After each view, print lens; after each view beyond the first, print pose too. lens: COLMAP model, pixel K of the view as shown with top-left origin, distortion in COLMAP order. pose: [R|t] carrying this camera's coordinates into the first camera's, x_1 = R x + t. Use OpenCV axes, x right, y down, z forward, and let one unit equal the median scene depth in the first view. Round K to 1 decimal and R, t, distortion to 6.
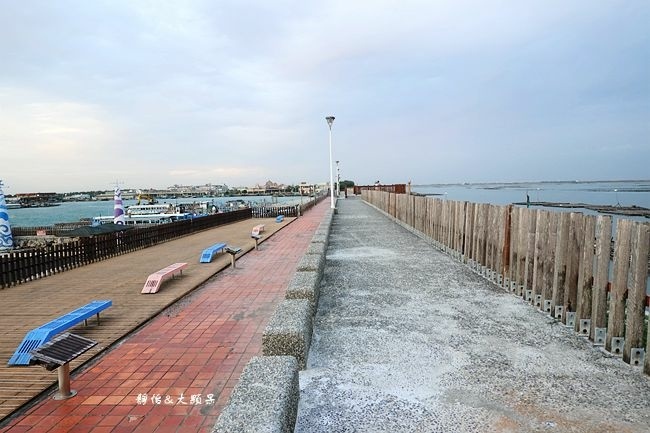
lens RADIAL K [[438.4, 0, 325.0], [0, 438.4, 216.5], [0, 0, 1]] dist [0.012969, 0.003861]
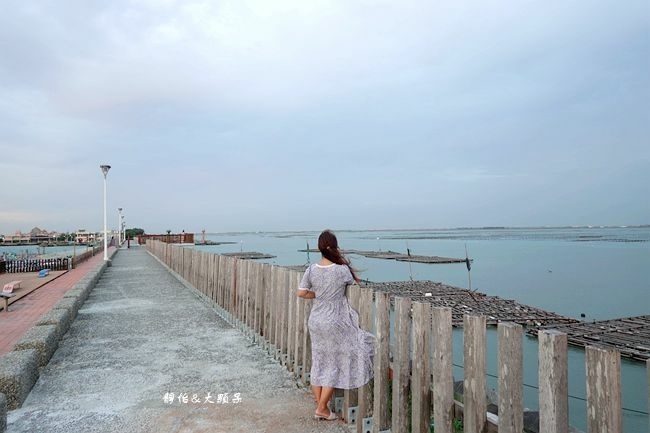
lens RADIAL K [[443.8, 0, 335.1], [0, 443.8, 208.3], [0, 0, 1]] dist [-0.004421, -0.001953]
pose [[0.894277, 0.026452, 0.446731, 0.047570], [0.029727, 0.992535, -0.118279, -0.003272], [-0.446525, 0.119055, 0.886815, -0.135315]]
